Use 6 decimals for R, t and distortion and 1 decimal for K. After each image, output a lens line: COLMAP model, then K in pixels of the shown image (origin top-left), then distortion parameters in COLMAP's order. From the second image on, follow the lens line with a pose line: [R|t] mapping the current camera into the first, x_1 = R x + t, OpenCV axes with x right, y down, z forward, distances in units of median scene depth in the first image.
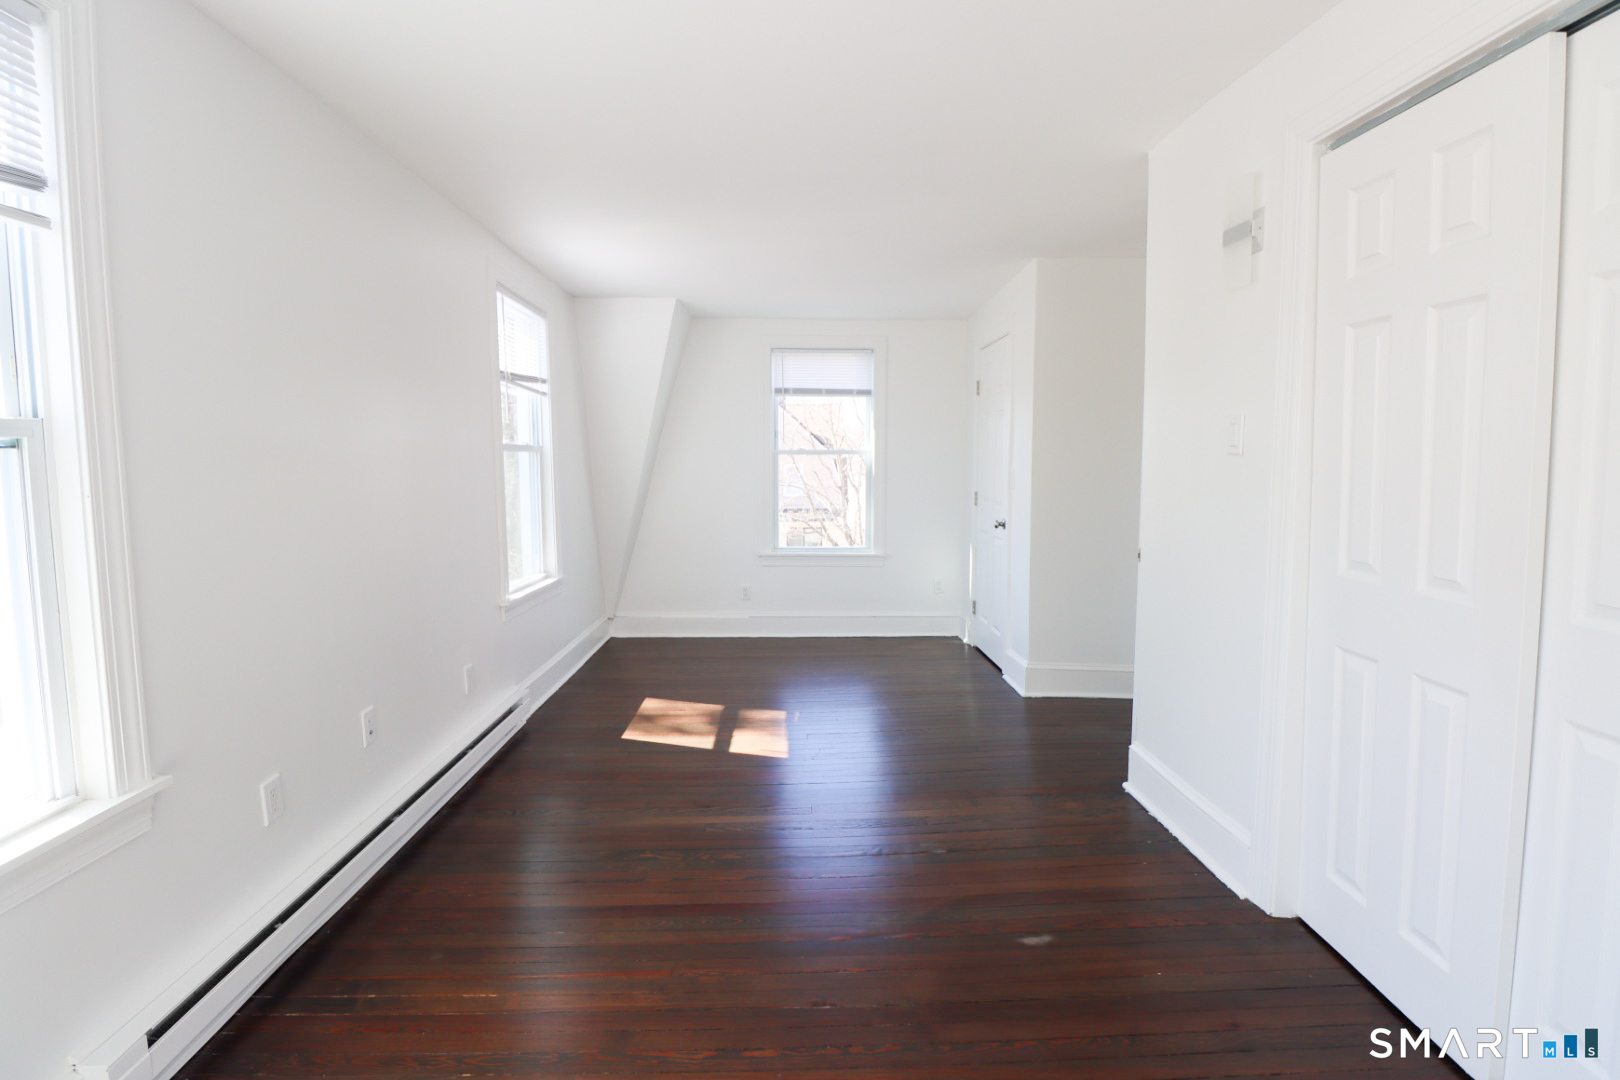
lens RADIAL K [[790.0, 0, 810.0], [0, 790.0, 540.0], [0, 0, 1]] dist [0.001463, -0.012009]
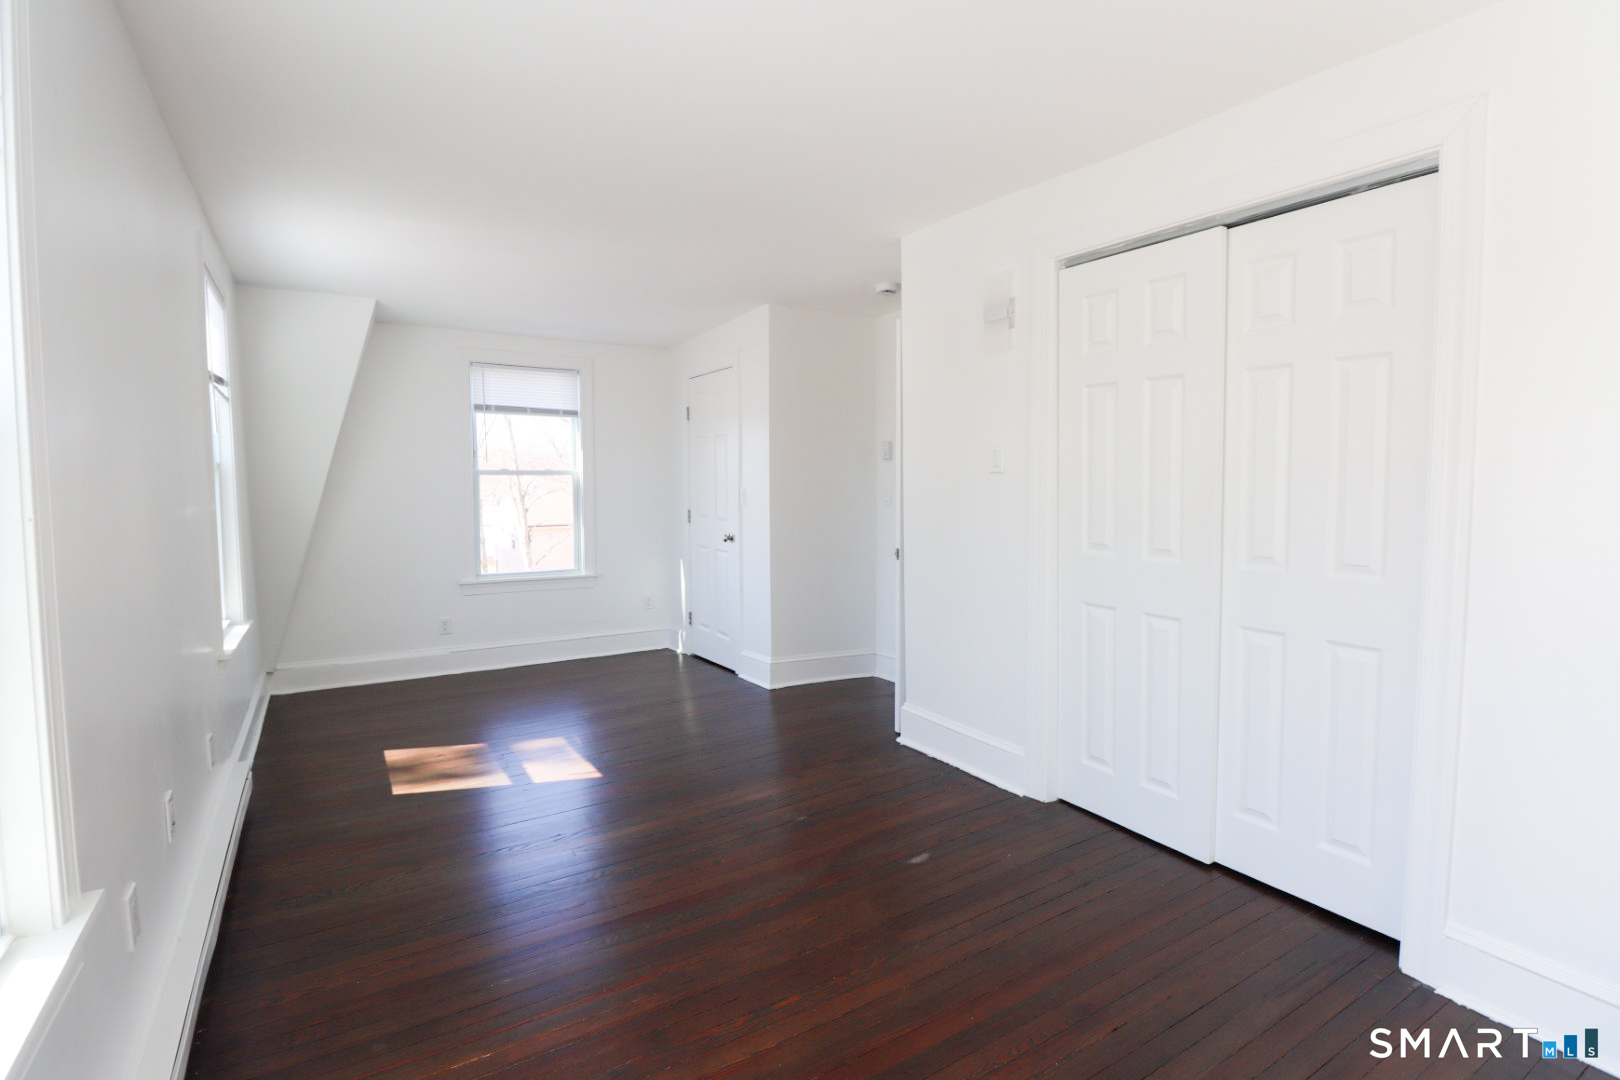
lens RADIAL K [[790.0, 0, 810.0], [0, 790.0, 540.0], [0, 0, 1]] dist [0.001463, -0.012009]
pose [[0.856442, -0.039994, 0.514692, -0.215976], [0.055464, 0.998352, -0.014715, 0.005013], [-0.513256, 0.041150, 0.857249, -0.002179]]
